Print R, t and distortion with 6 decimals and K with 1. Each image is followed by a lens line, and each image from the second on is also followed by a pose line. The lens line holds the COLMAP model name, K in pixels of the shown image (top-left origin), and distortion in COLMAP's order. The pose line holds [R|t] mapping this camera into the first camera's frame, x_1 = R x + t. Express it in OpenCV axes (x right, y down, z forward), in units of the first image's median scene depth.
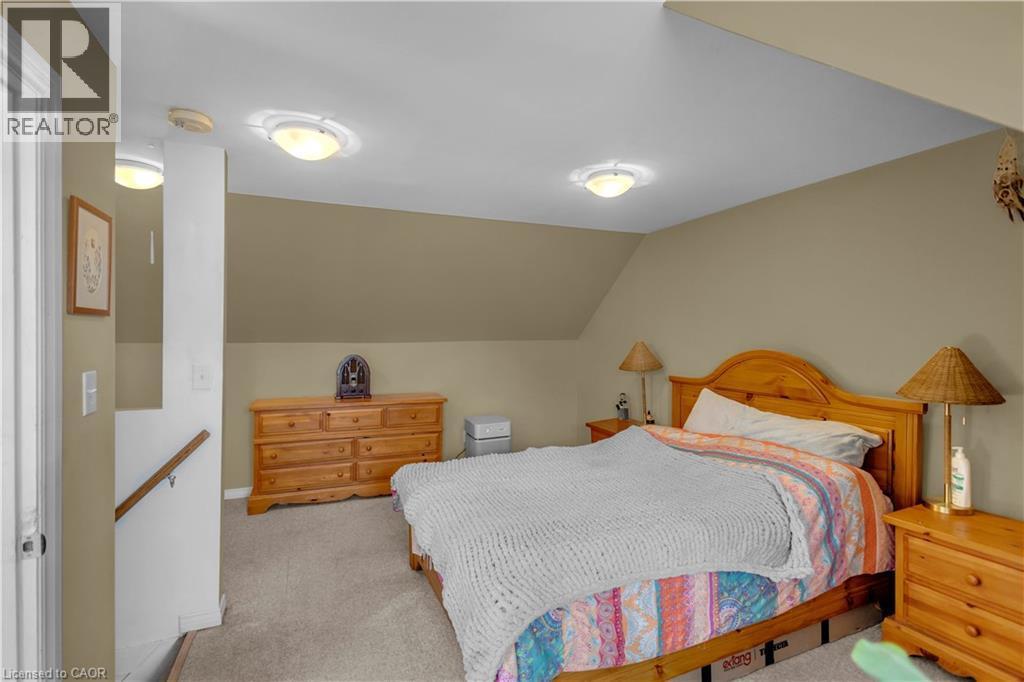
lens RADIAL K [[472.8, 0, 519.3], [0, 472.8, 340.8], [0, 0, 1]] dist [0.005914, -0.000814]
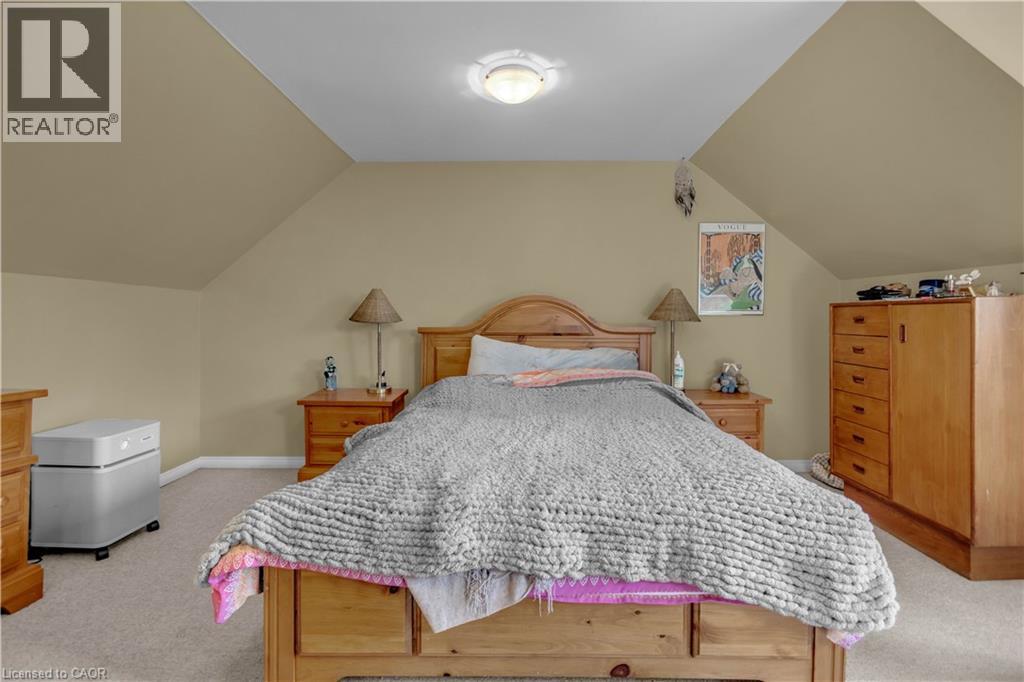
lens RADIAL K [[472.8, 0, 516.7], [0, 472.8, 330.8], [0, 0, 1]] dist [0.005914, -0.000814]
pose [[0.417315, -0.009613, 0.908711, -0.484739], [0.010752, 0.999926, 0.005641, 0.090418], [-0.908698, 0.007416, 0.417388, 0.532916]]
